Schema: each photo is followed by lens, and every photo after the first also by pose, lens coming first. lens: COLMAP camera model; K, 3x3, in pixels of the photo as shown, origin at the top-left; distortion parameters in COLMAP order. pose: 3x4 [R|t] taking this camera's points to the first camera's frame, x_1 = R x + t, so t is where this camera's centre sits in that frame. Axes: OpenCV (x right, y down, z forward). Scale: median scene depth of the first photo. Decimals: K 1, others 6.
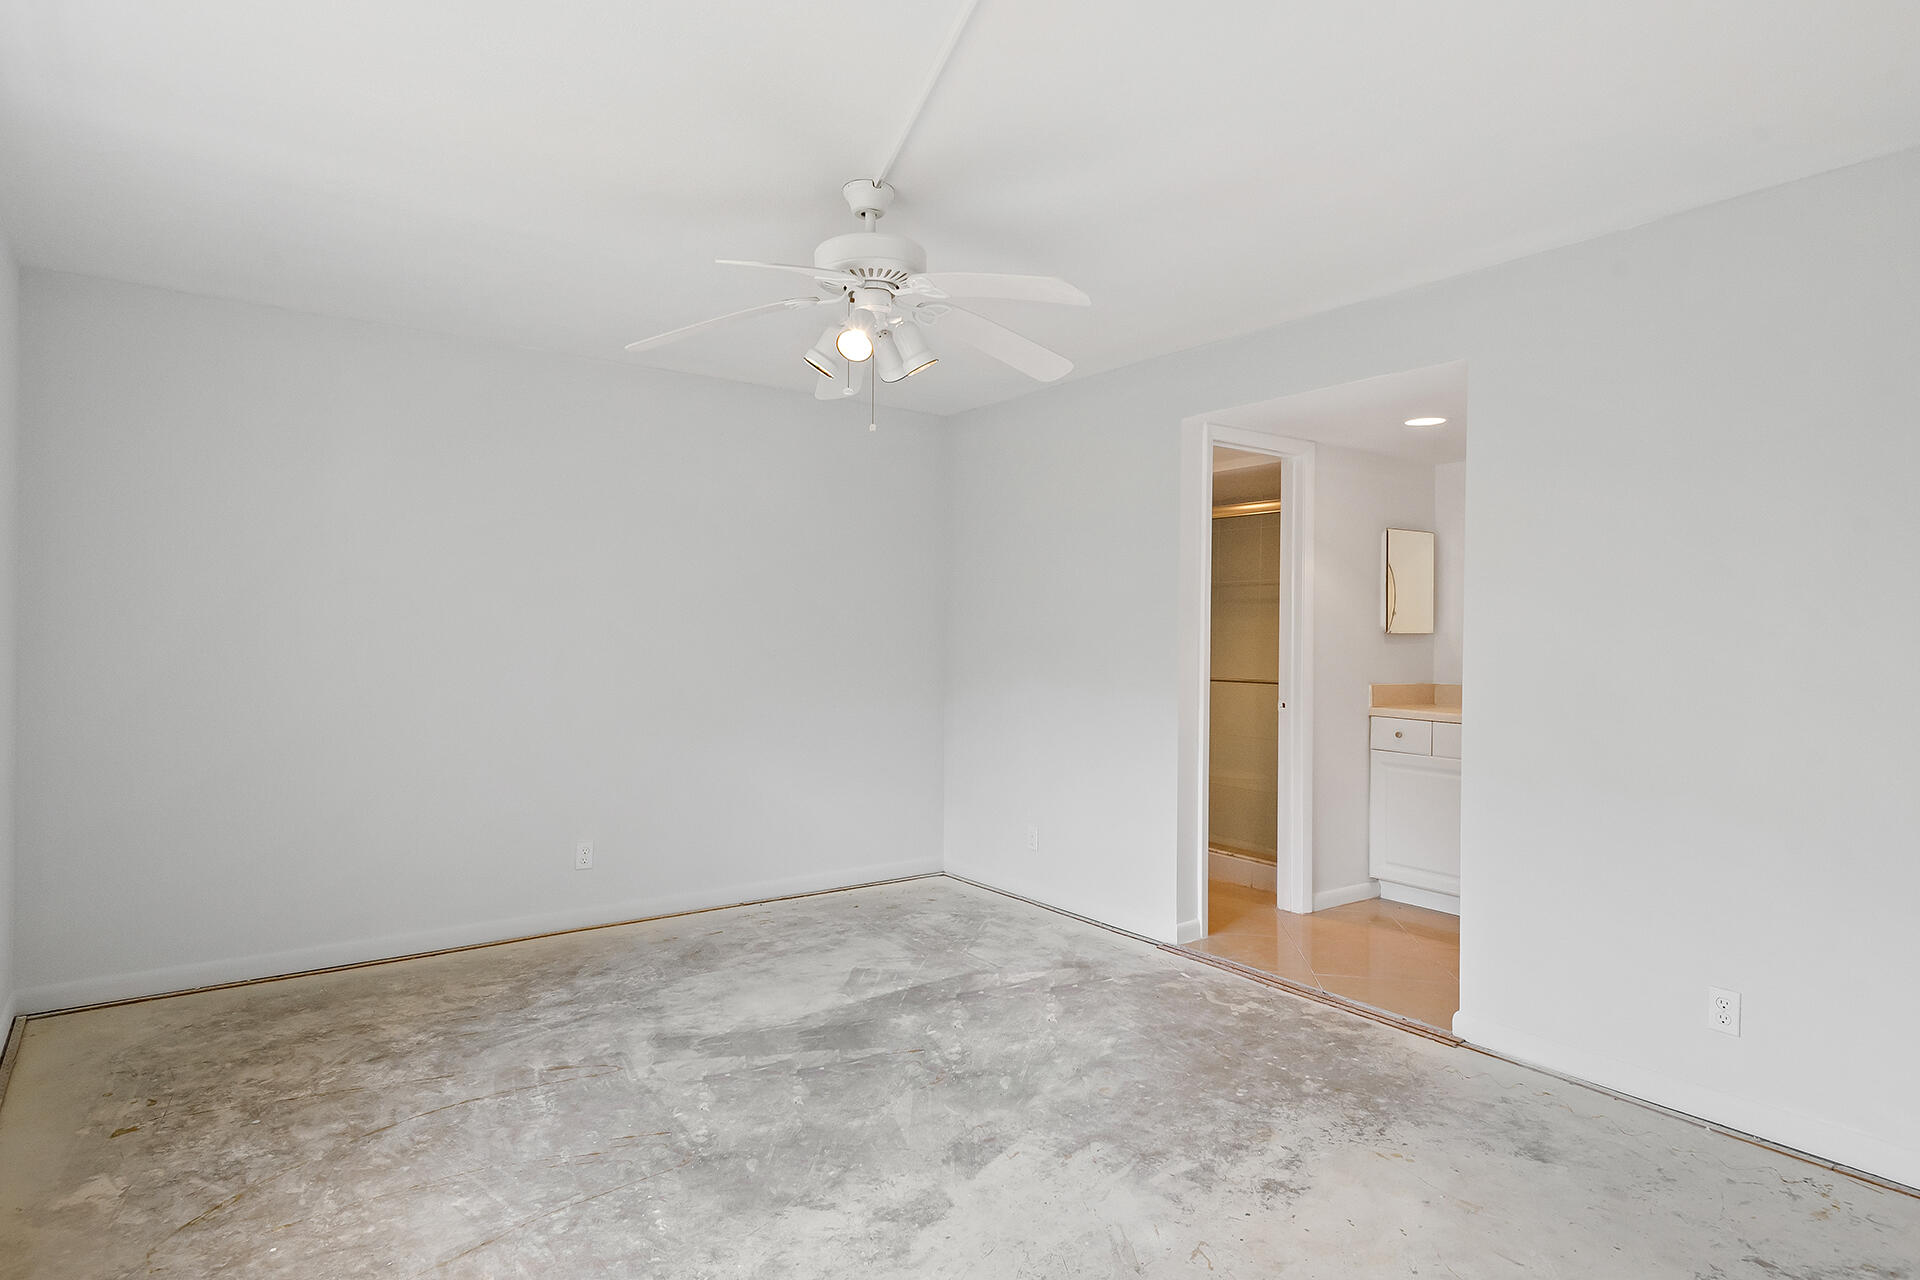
lens RADIAL K [[1048.9, 0, 970.9], [0, 1048.9, 638.5], [0, 0, 1]] dist [0.020858, -0.018671]
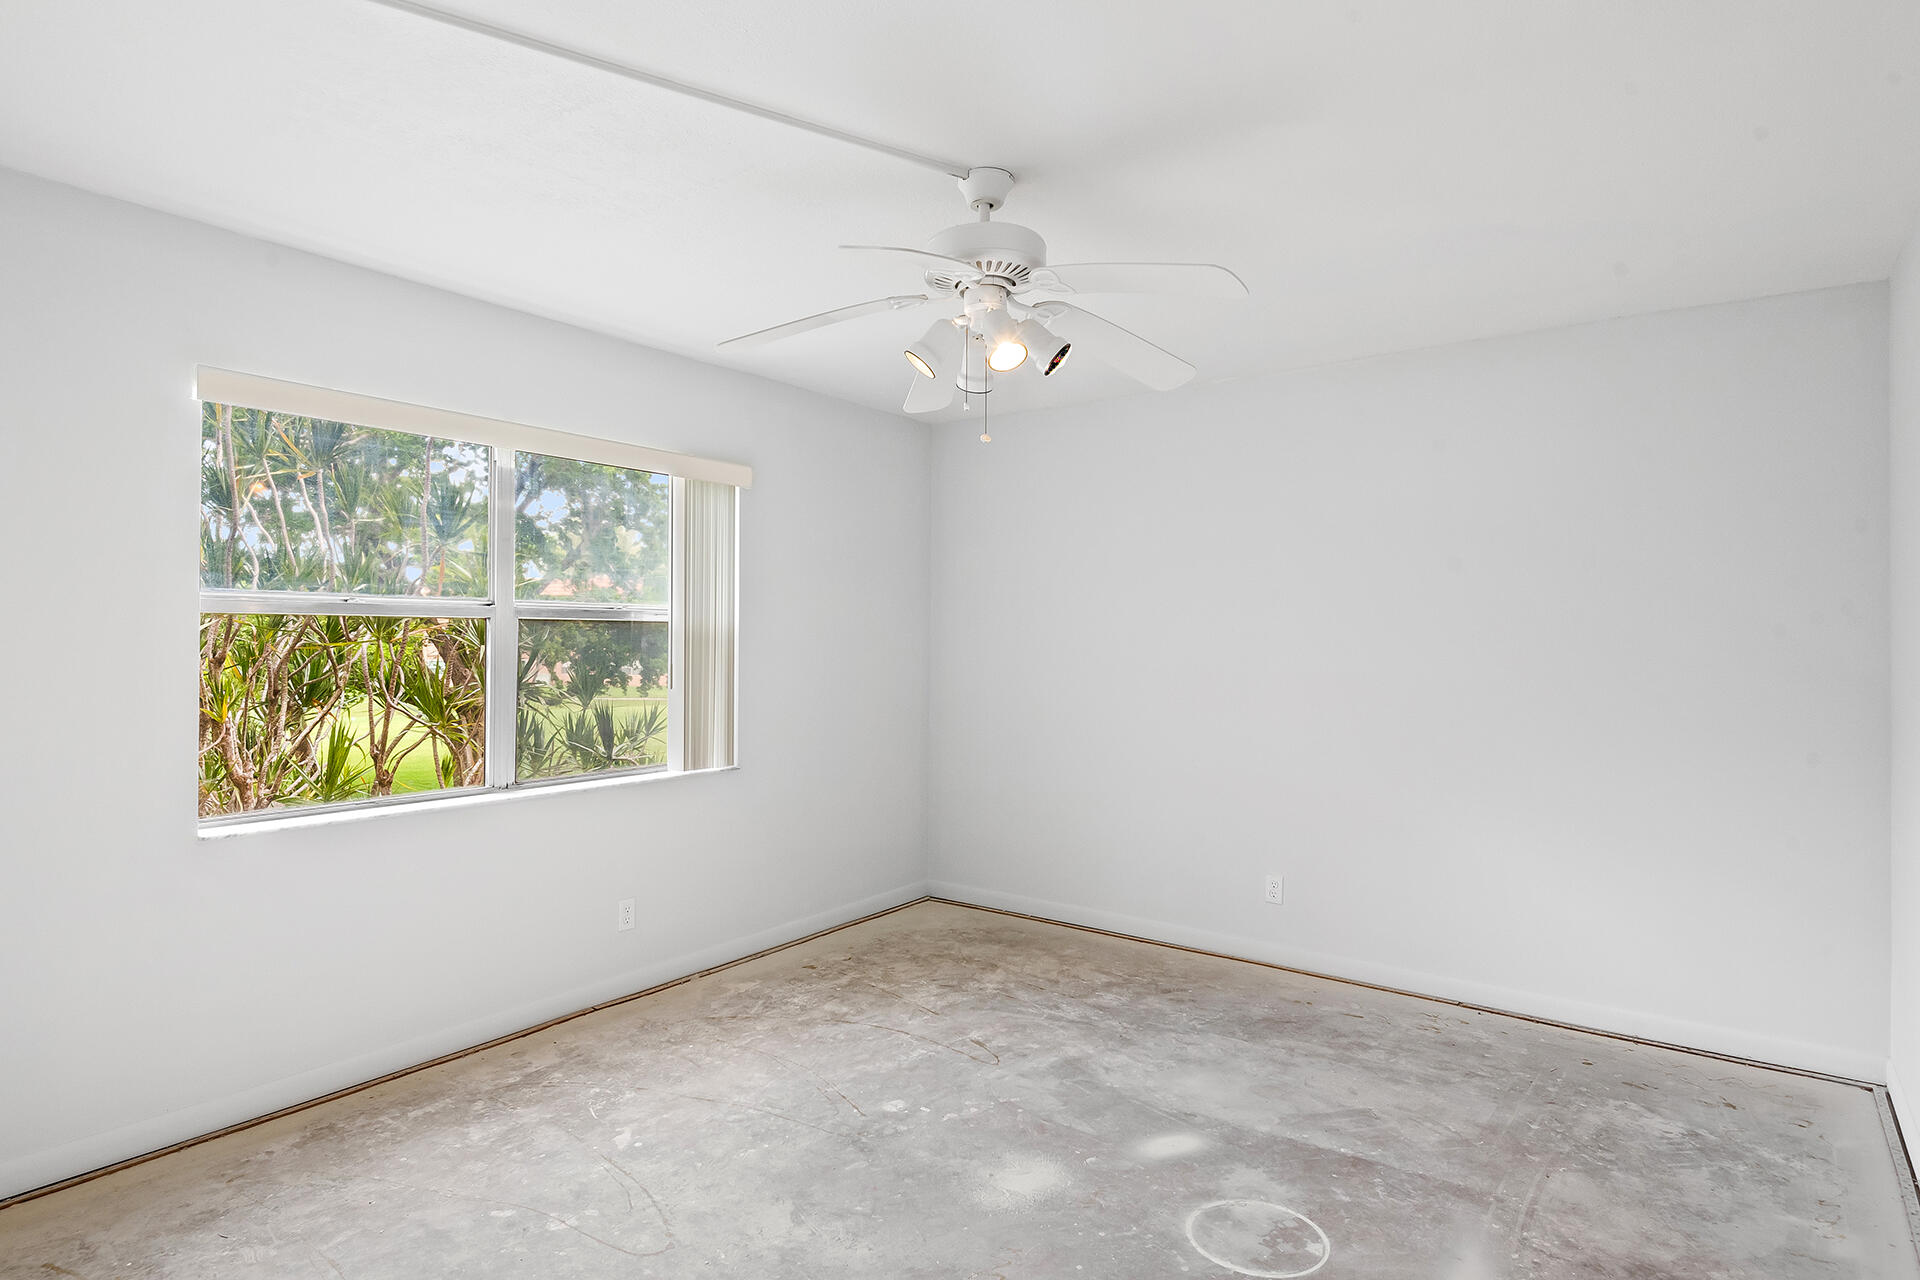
lens RADIAL K [[1048.9, 0, 965.5], [0, 1048.9, 635.7], [0, 0, 1]] dist [0.020858, -0.018671]
pose [[0.294255, -0.004643, -0.955716, 0.598800], [-0.011197, 0.999903, -0.008305, -0.019817], [0.955661, 0.013145, 0.294174, 0.558056]]
